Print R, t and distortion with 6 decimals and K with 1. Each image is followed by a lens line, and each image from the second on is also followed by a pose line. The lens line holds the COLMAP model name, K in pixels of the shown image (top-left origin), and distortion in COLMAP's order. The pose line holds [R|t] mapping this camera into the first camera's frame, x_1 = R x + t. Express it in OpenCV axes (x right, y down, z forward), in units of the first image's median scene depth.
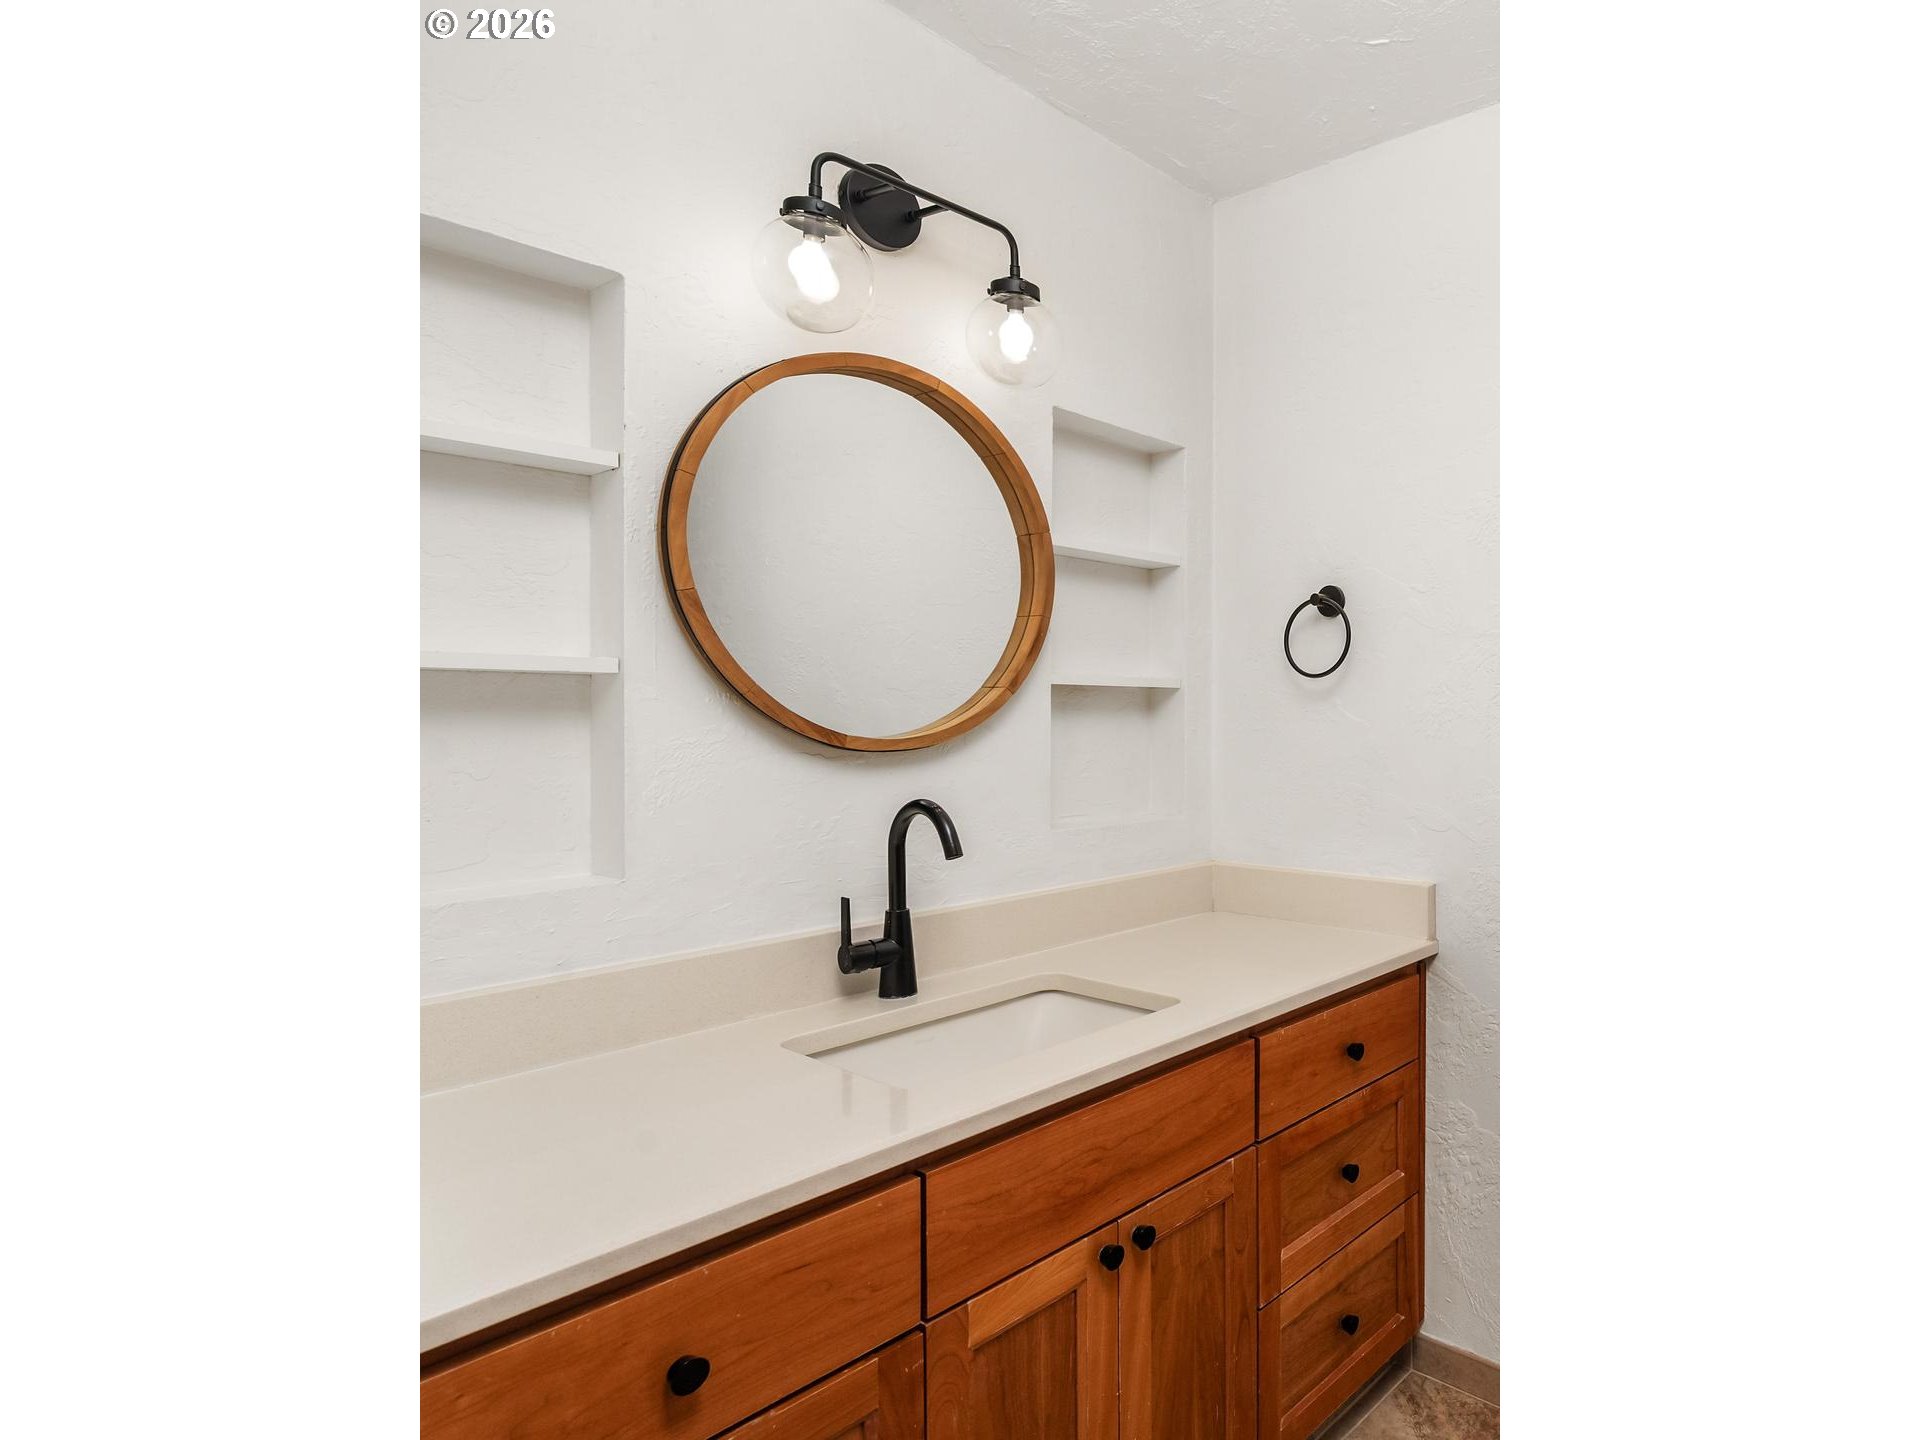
lens RADIAL K [[1009.2, 0, 948.6], [0, 1009.2, 727.0], [0, 0, 1]] dist [-0.002738, 0.000198]
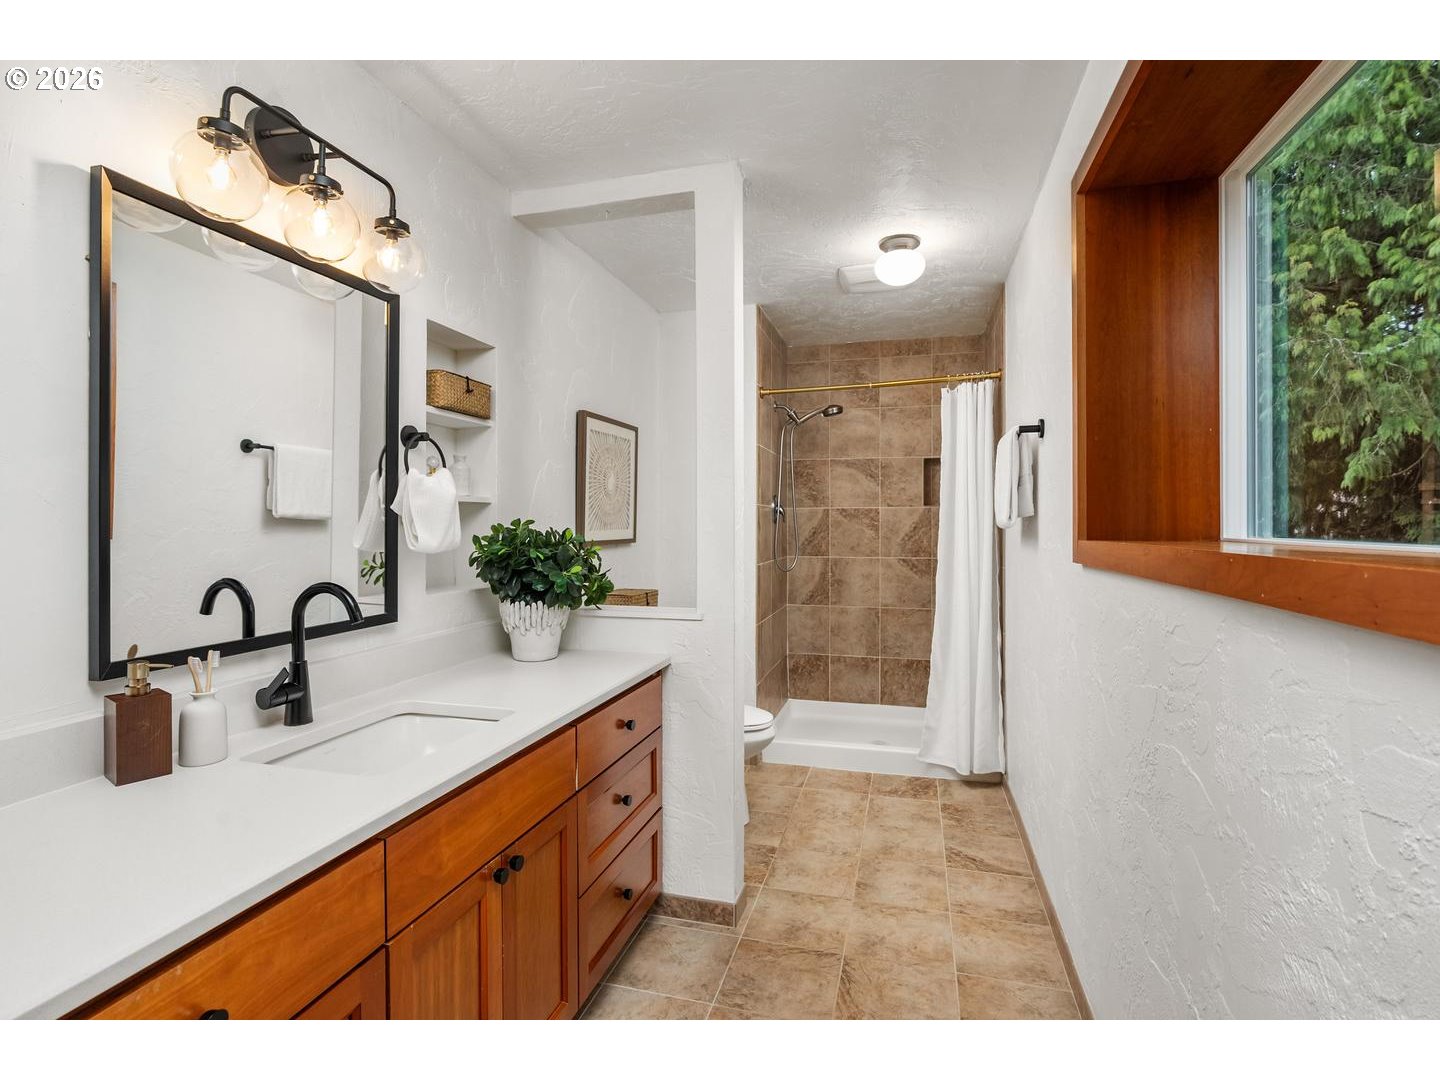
lens RADIAL K [[893.4, 0, 720.0], [0, 893.4, 540.0], [0, 0, 1]] dist [0.001601, 0.000429]
pose [[0.815175, -0.010338, 0.579122, -0.284060], [0.011242, 0.999935, 0.002026, 0.002968], [-0.579105, 0.004859, 0.815238, -0.266014]]
